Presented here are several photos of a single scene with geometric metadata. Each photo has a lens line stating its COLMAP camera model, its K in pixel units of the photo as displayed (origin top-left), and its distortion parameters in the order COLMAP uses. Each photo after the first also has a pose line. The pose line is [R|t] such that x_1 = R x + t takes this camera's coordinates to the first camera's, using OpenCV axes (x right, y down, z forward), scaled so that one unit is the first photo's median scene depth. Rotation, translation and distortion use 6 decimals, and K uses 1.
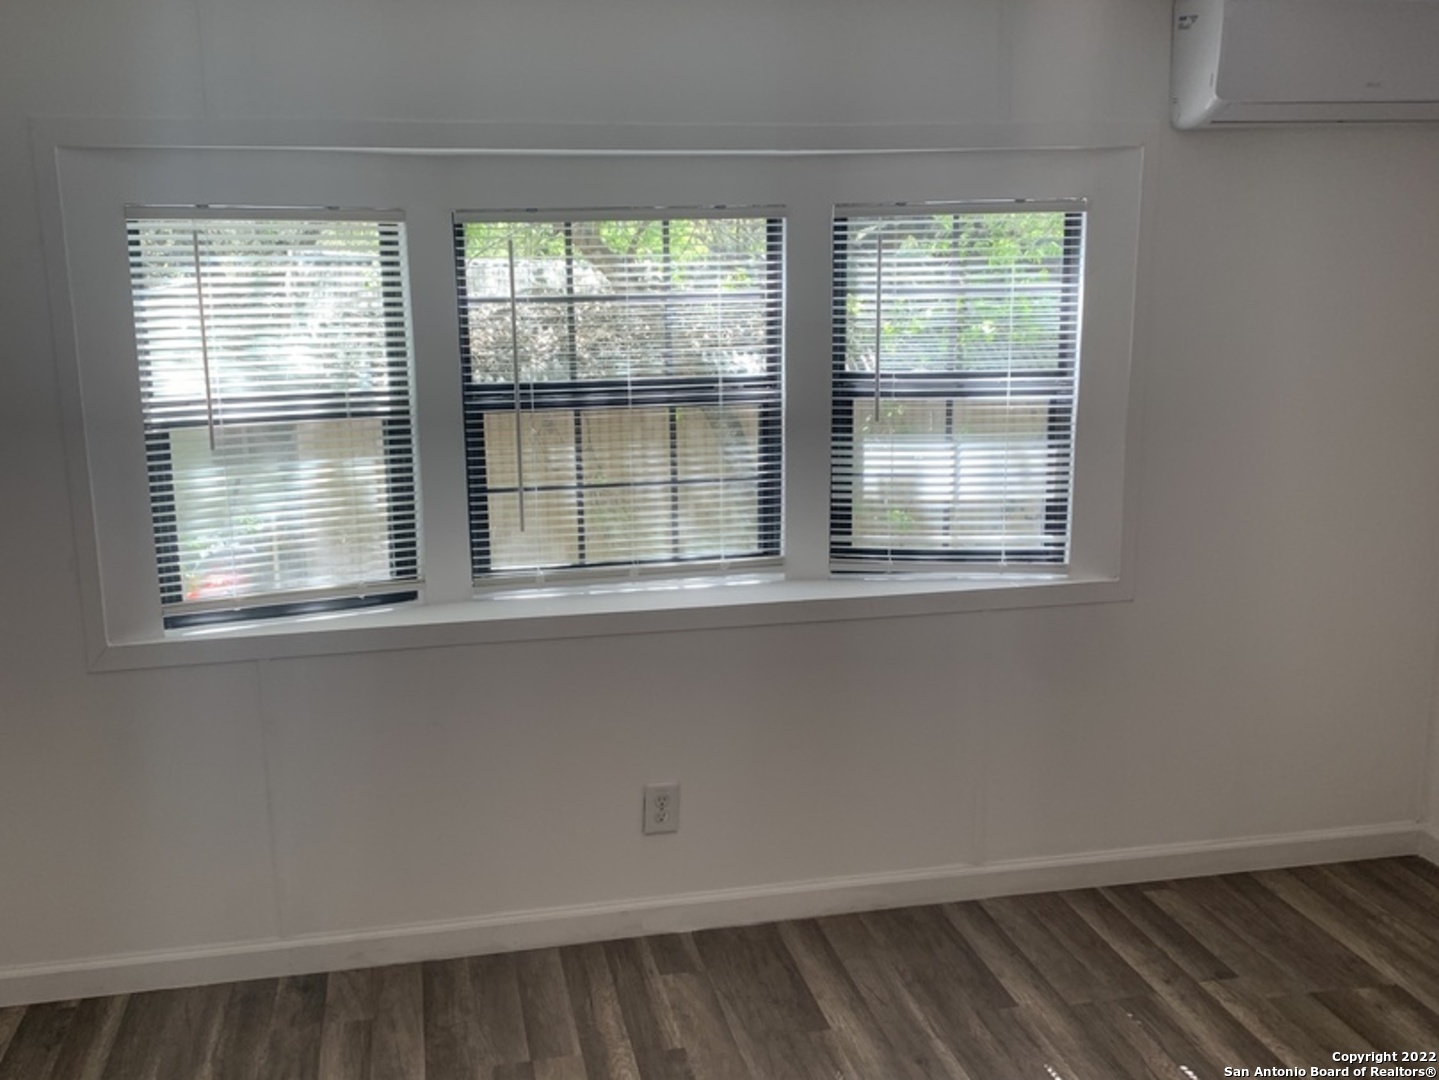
lens RADIAL K [[1500.7, 0, 719.5], [0, 1500.7, 540.0], [0, 0, 1]] dist [0.154524, -0.360130]
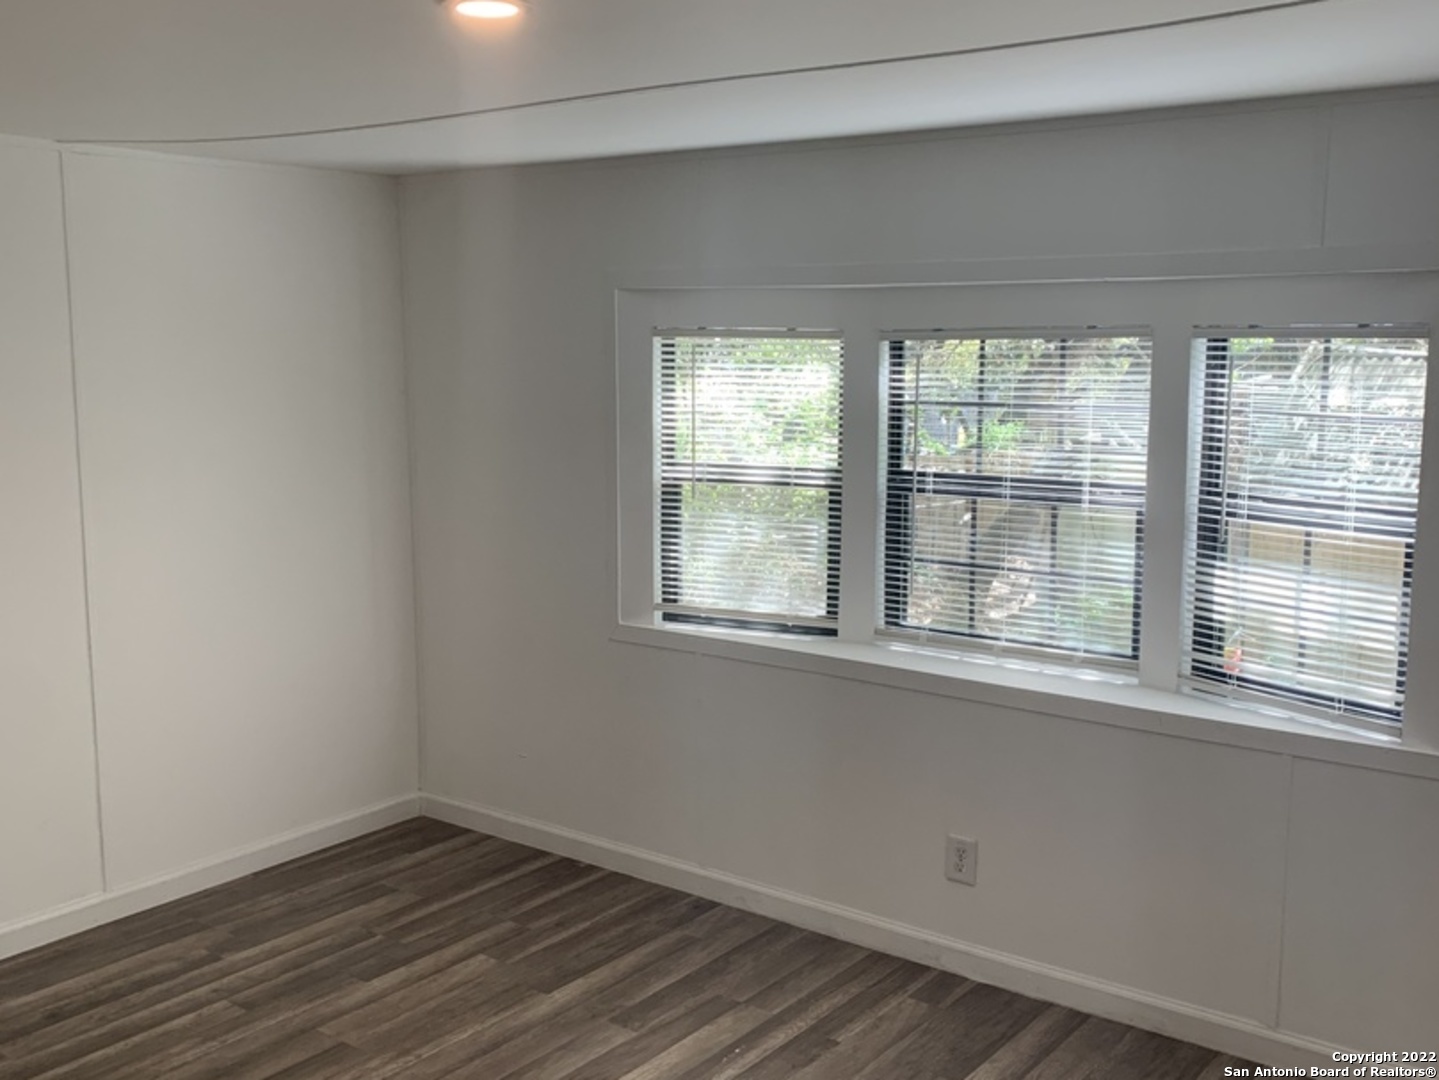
lens RADIAL K [[1437.5, 0, 712.5], [0, 1437.5, 524.3], [0, 0, 1]] dist [0.109567, -0.273310]
pose [[0.660044, 0.112976, -0.742683, 0.607613], [-0.168827, 0.985646, -0.000106, -0.034538], [0.732010, 0.125455, 0.669643, 0.120064]]
